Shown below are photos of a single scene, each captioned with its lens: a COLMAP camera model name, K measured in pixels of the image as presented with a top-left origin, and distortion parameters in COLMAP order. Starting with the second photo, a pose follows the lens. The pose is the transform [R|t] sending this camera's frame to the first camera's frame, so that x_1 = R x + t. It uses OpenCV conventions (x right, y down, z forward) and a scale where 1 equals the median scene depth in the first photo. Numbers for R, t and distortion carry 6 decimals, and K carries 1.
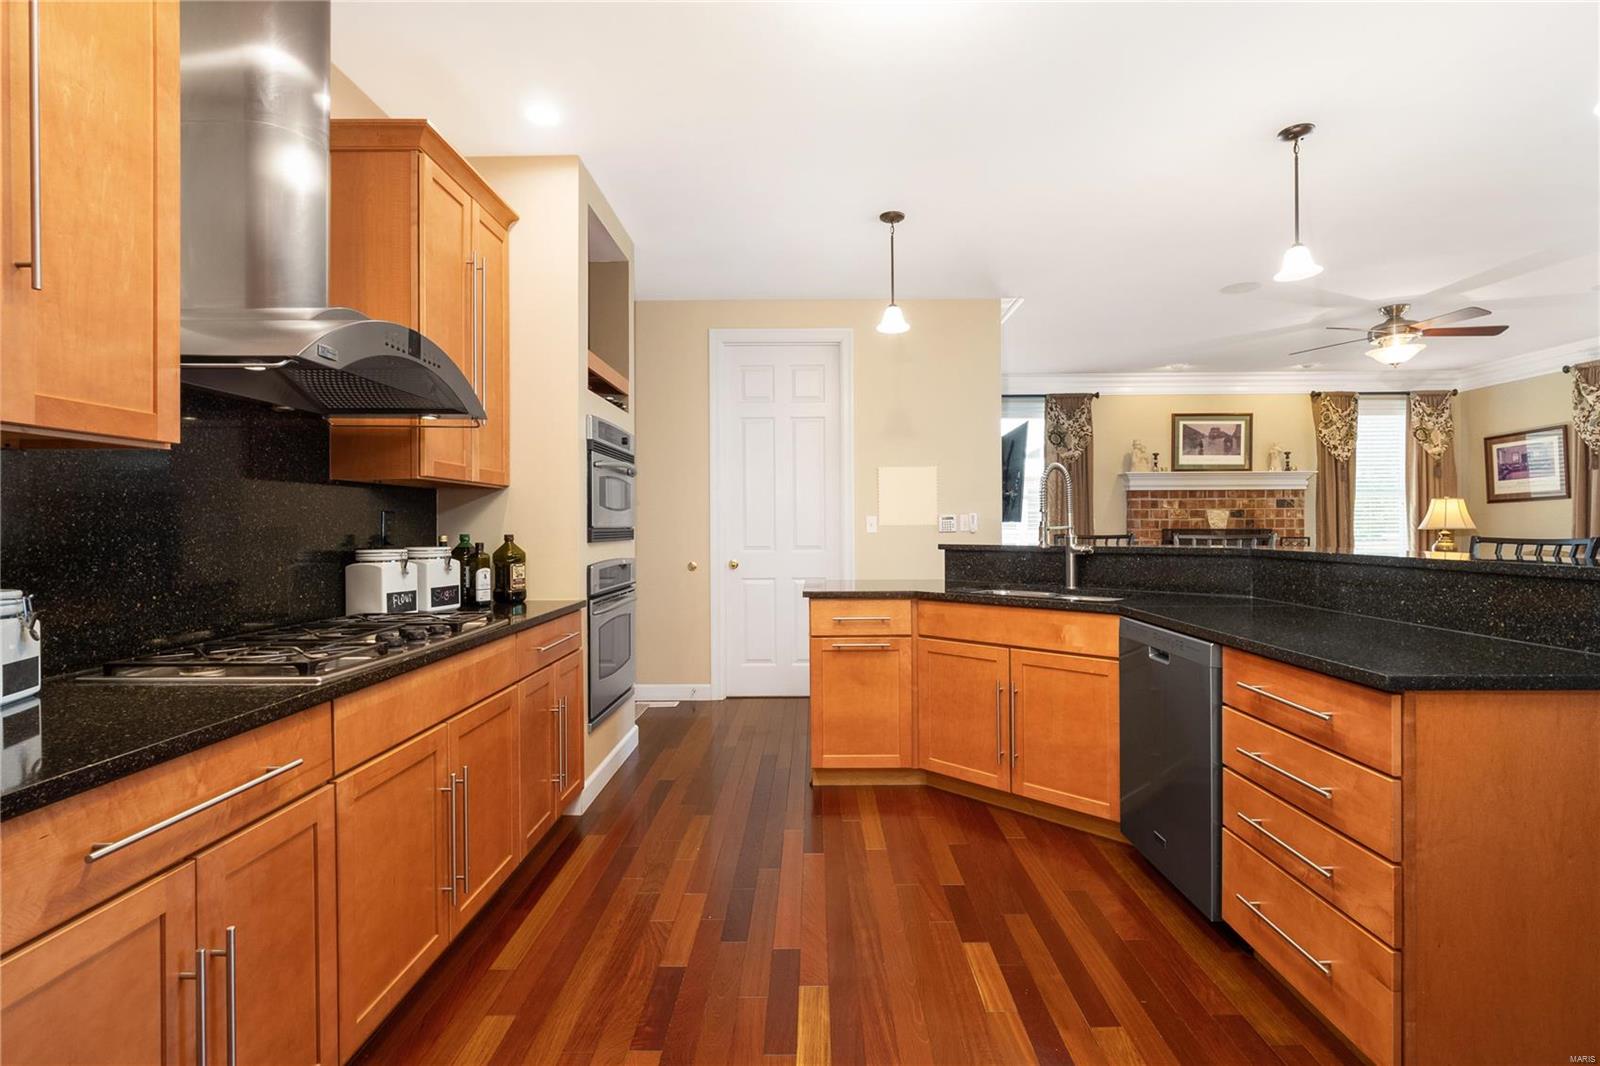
lens RADIAL K [[764.8, 0, 785.9], [0, 764.8, 527.3], [0, 0, 1]] dist [-0.012515, 0.001548]
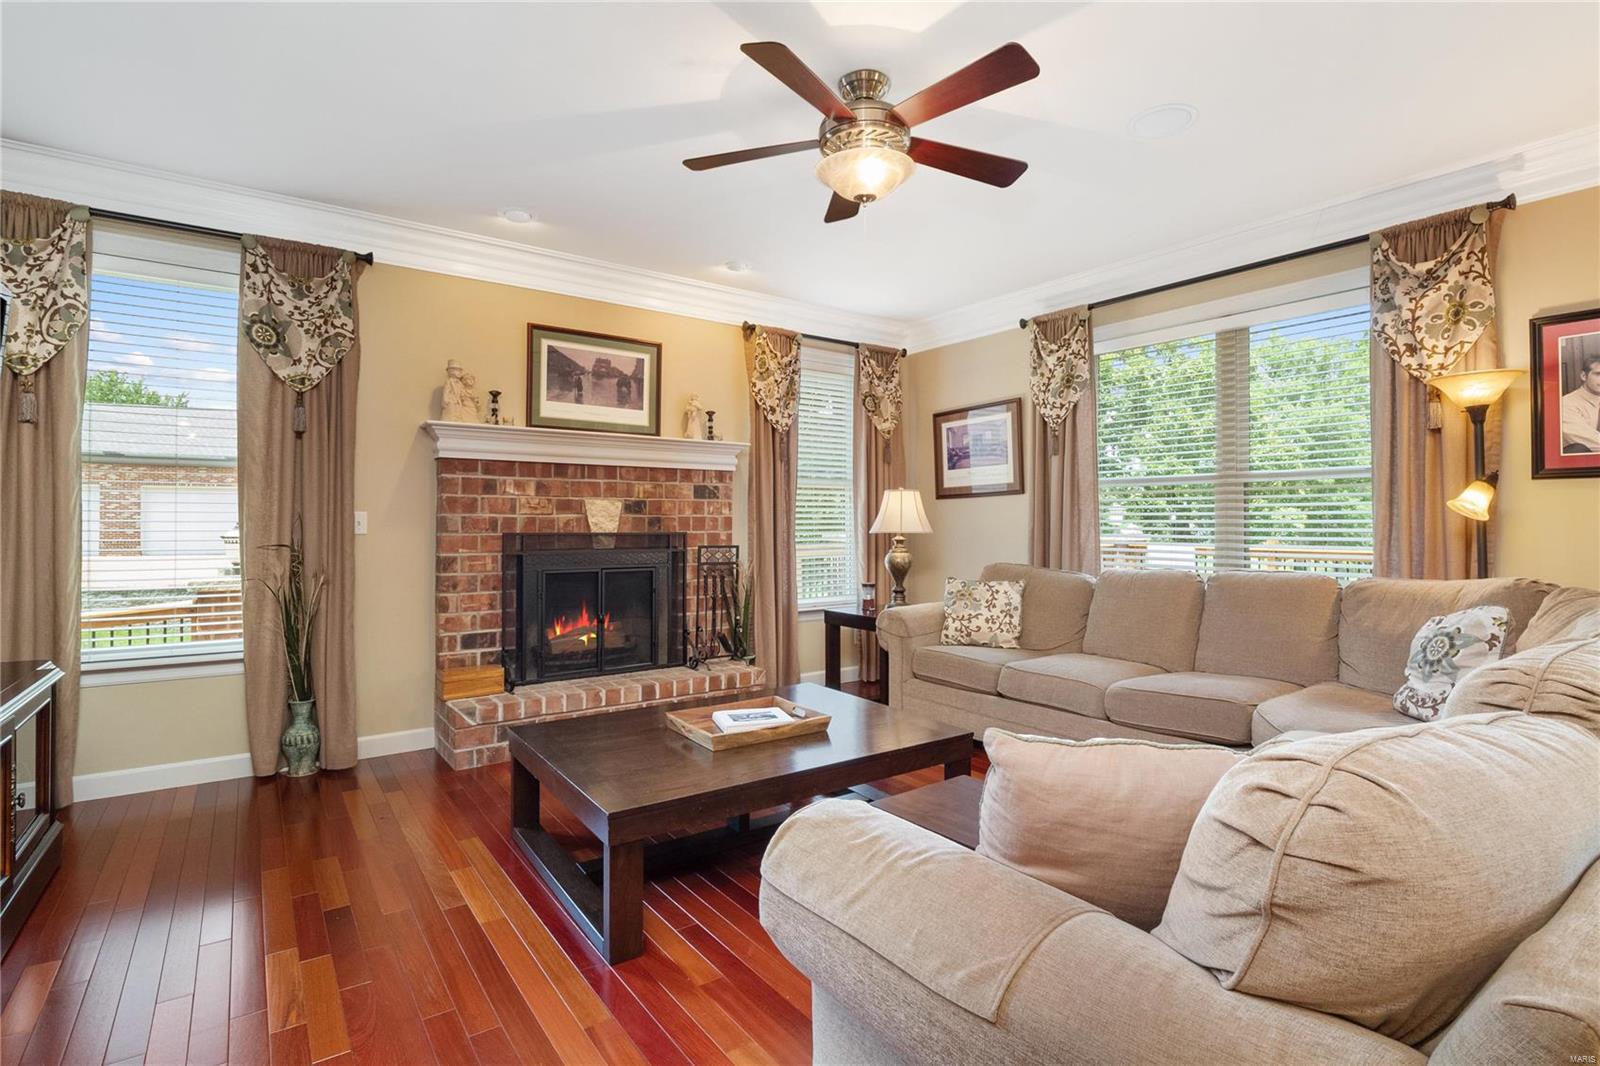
lens RADIAL K [[764.8, 0, 797.5], [0, 764.8, 507.2], [0, 0, 1]] dist [-0.012515, 0.001548]
pose [[0.800626, 0.018129, 0.598890, 0.339297], [-0.005072, 0.999711, -0.023482, -0.004441], [-0.599143, 0.015762, 0.800487, 0.450663]]
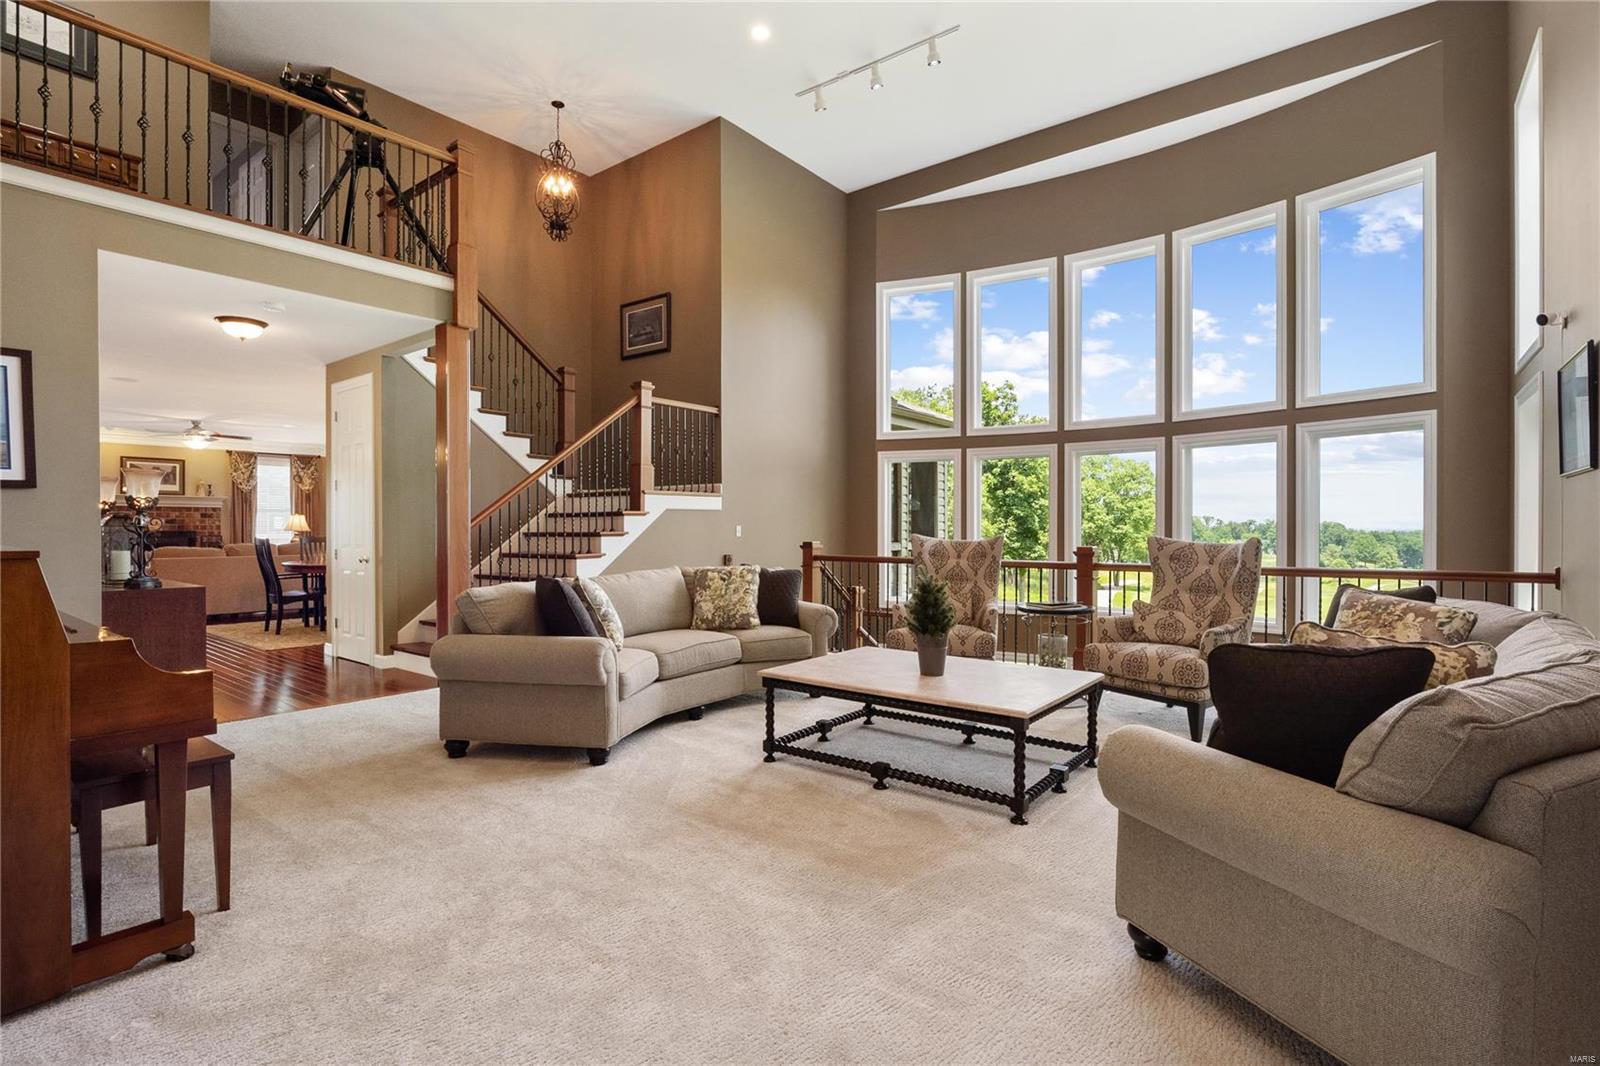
lens RADIAL K [[764.8, 0, 803.9], [0, 764.8, 531.2], [0, 0, 1]] dist [-0.012515, 0.001548]
pose [[0.601485, 0.000086, 0.798884, 0.114155], [-0.004142, 0.999987, 0.003011, -0.007605], [-0.798873, -0.005120, 0.601478, -1.048255]]
